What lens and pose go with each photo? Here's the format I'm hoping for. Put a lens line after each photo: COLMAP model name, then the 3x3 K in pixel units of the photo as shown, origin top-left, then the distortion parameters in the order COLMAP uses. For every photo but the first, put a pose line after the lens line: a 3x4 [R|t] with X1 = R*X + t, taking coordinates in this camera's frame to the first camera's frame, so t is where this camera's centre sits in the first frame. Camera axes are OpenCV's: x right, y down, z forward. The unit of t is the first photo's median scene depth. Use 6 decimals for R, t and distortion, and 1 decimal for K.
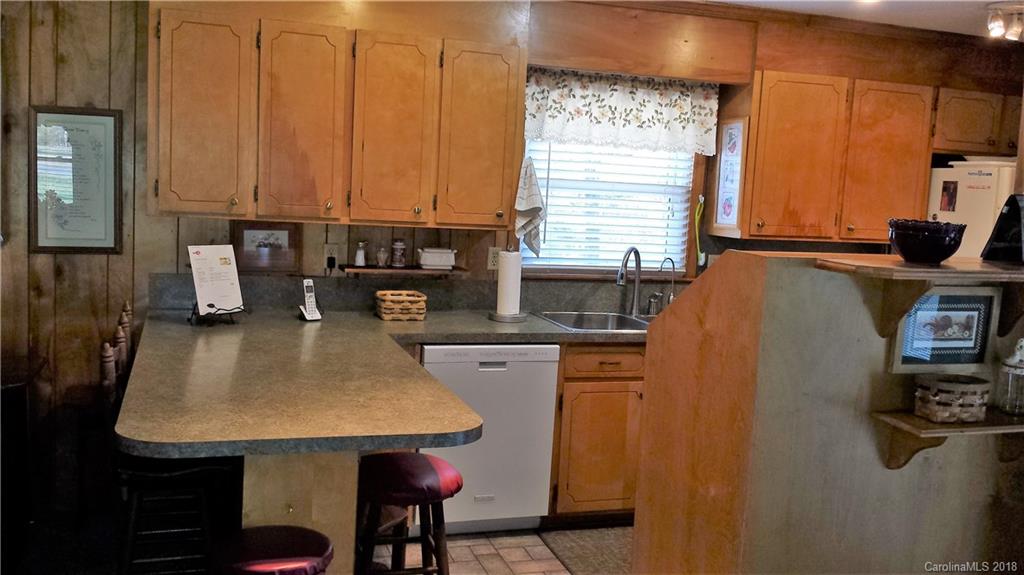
lens RADIAL K [[952.8, 0, 507.4], [0, 952.8, 291.8], [0, 0, 1]] dist [0.058054, 0.000000]
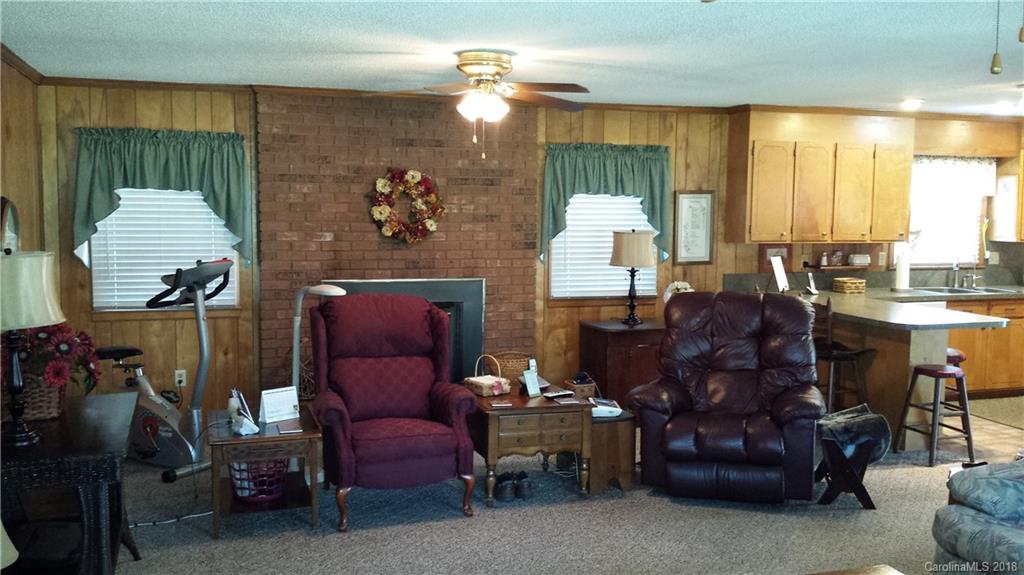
lens RADIAL K [[952.8, 0, 517.2], [0, 952.8, 282.0], [0, 0, 1]] dist [0.058054, 0.000000]
pose [[0.998693, -0.045162, 0.023927, -0.817721], [0.045926, 0.998420, -0.032380, 0.039176], [-0.022427, 0.033437, 0.999189, -0.873534]]
